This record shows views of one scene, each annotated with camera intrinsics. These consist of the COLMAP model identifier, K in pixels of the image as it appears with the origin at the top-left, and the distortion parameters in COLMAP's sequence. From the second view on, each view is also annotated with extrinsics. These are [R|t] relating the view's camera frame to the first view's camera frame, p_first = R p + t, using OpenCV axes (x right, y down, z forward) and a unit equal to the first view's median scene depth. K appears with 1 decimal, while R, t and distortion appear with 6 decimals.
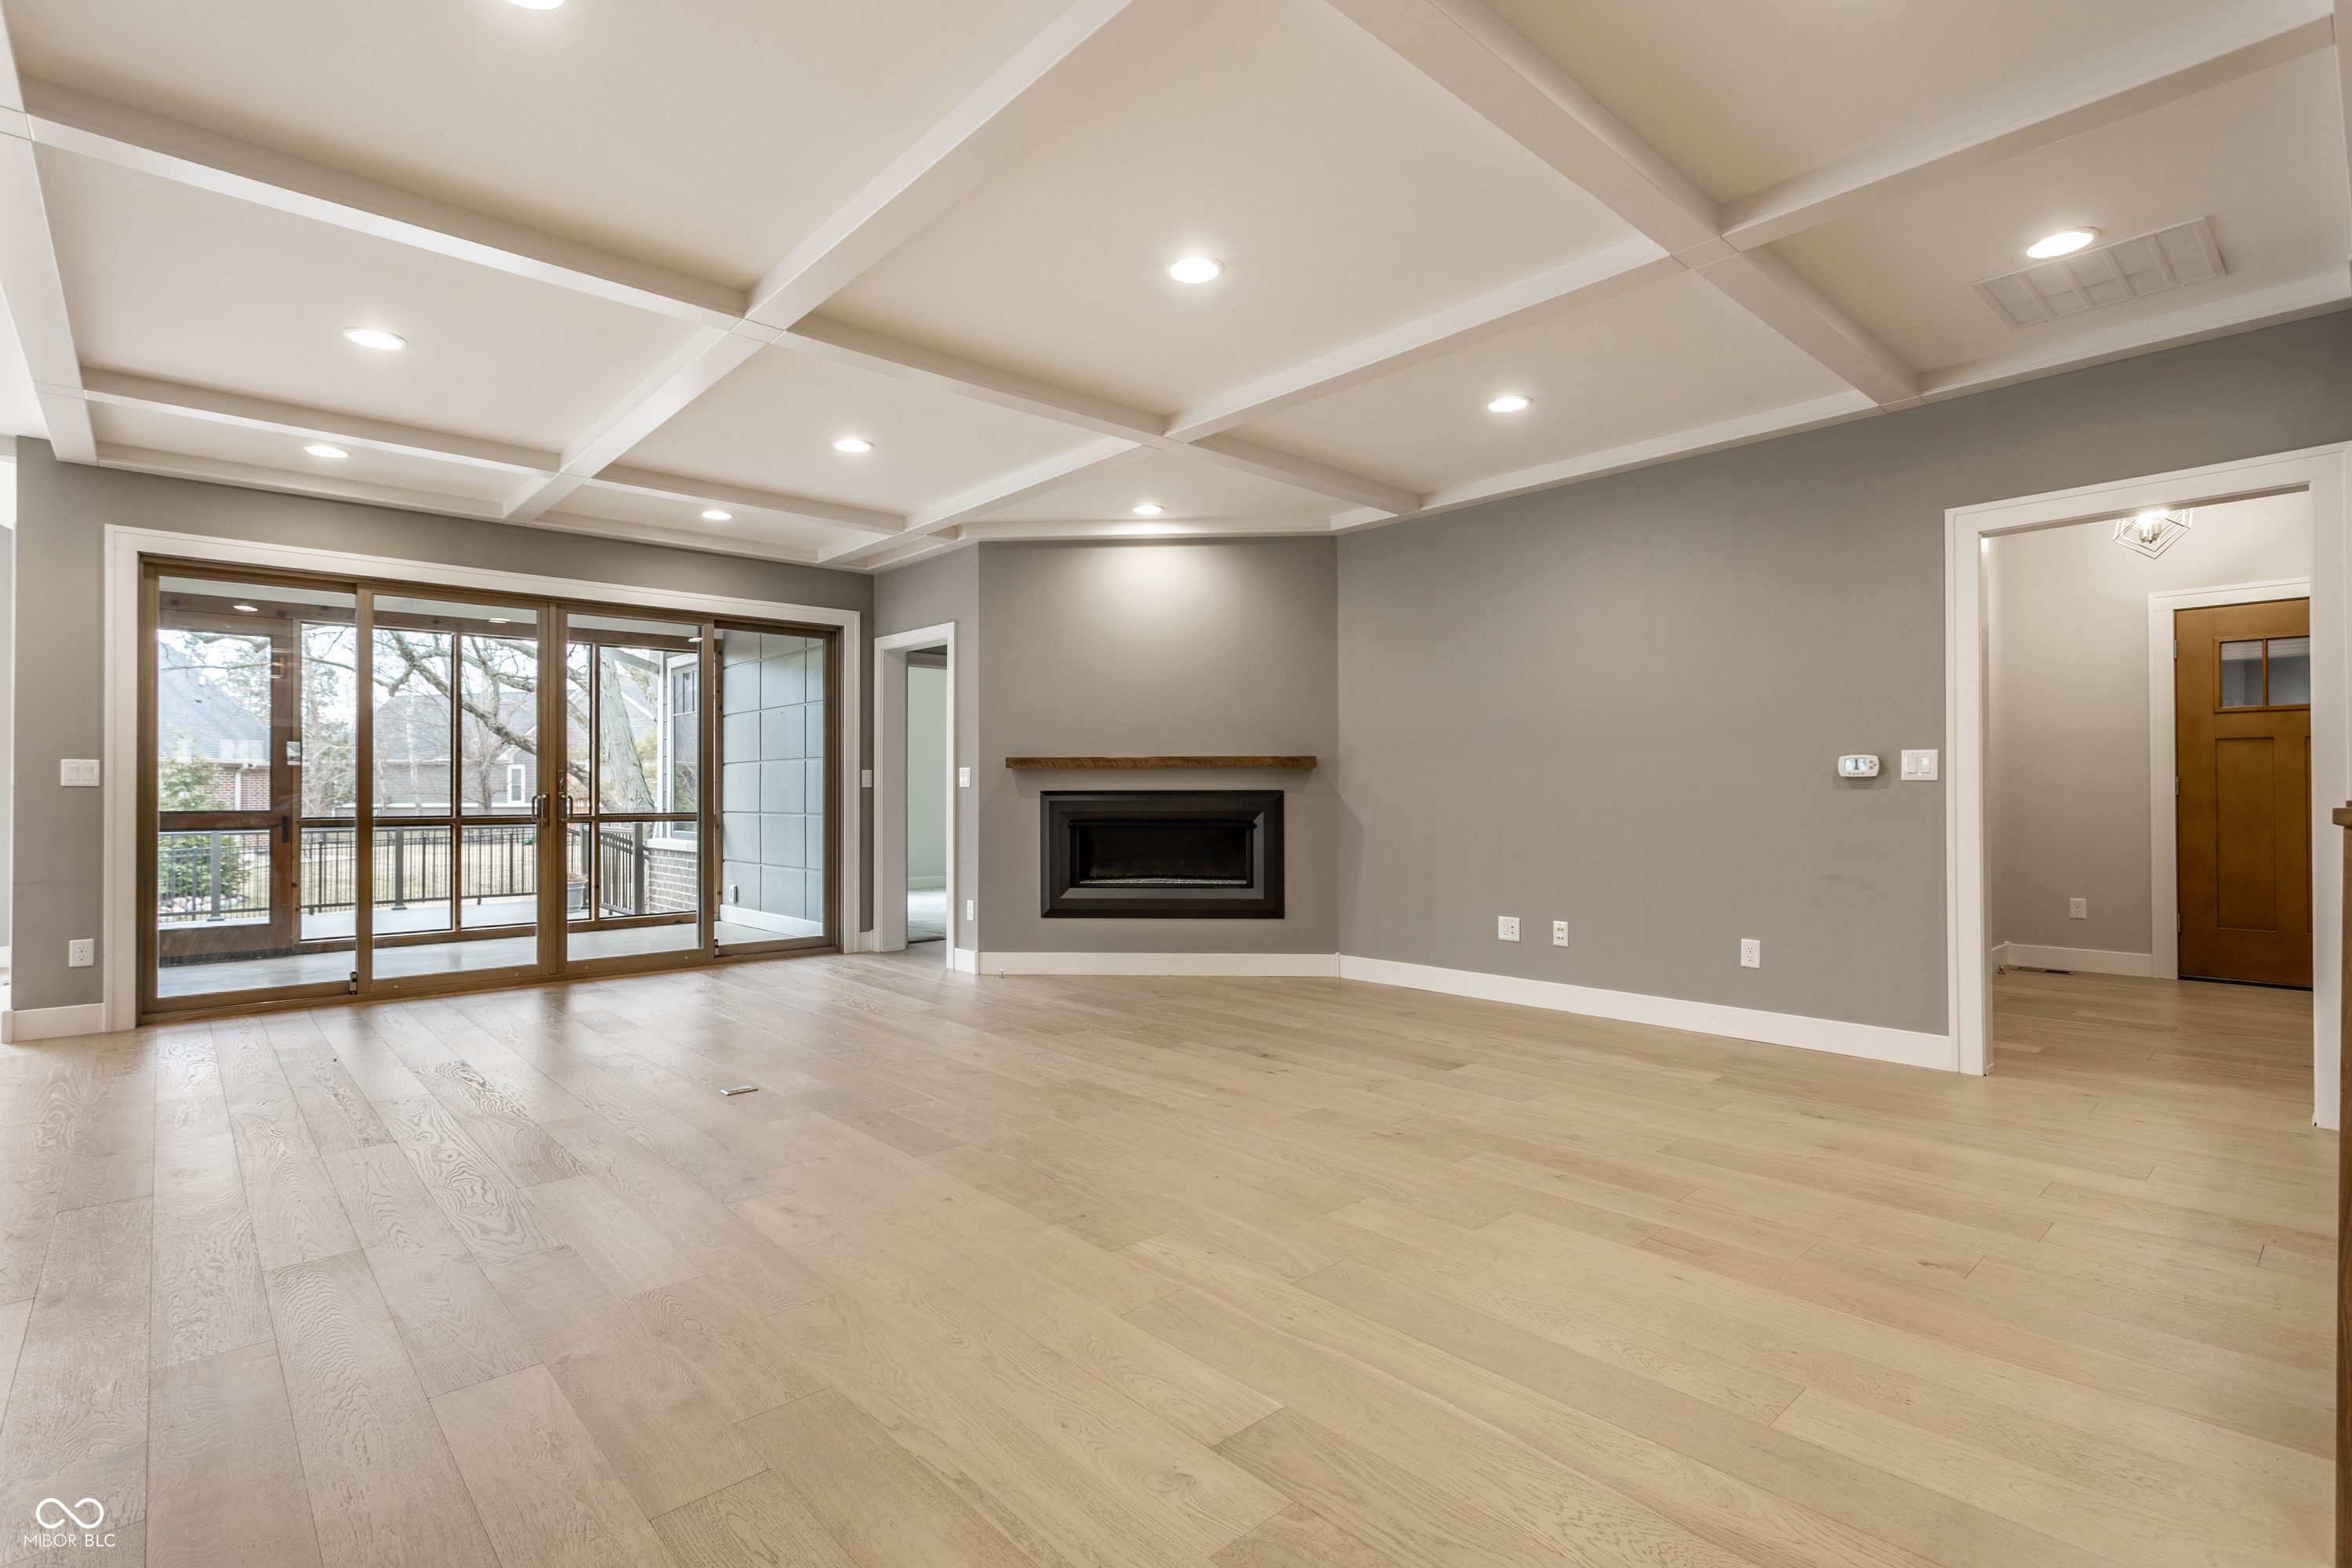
lens RADIAL K [[1117.9, 0, 1169.4], [0, 1117.9, 791.8], [0, 0, 1]] dist [0.006036, -0.000936]
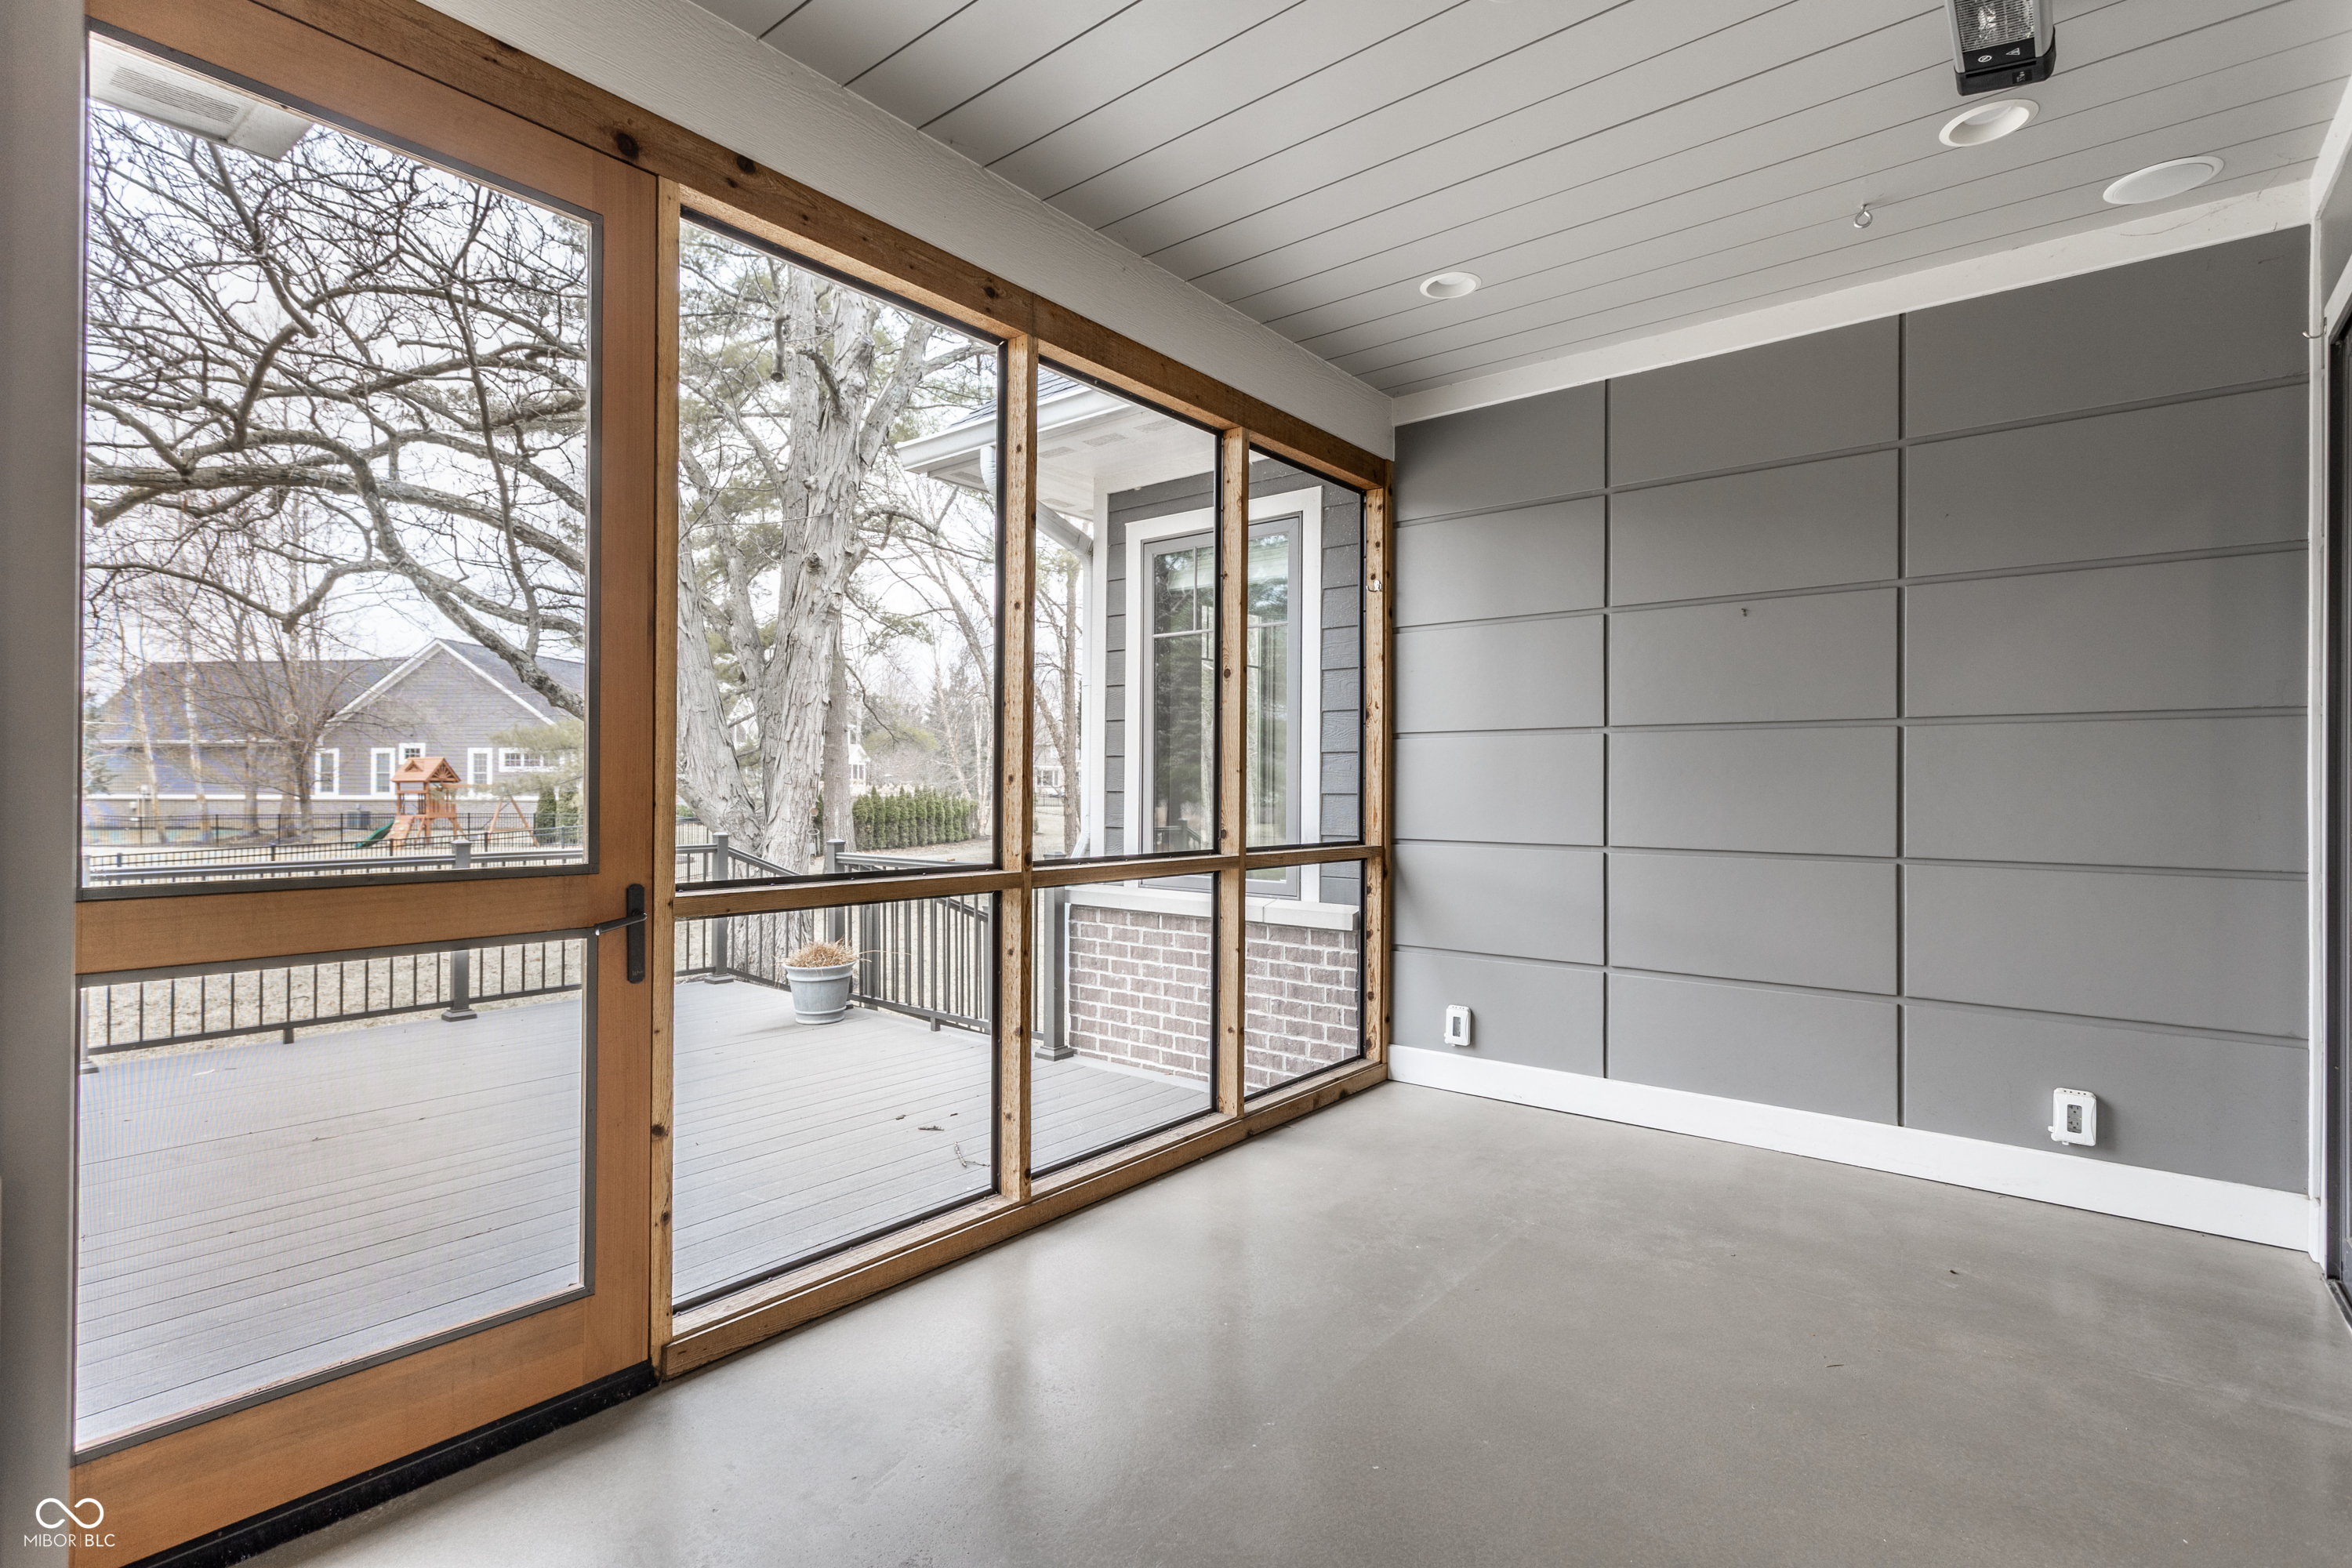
lens RADIAL K [[1117.9, 0, 1176.1], [0, 1117.9, 788.9], [0, 0, 1]] dist [0.006036, -0.000936]
pose [[0.989180, 0.008114, 0.146481, -0.443216], [-0.008358, 0.999965, 0.001047, -0.001731], [-0.146468, -0.002260, 0.989213, 0.454331]]
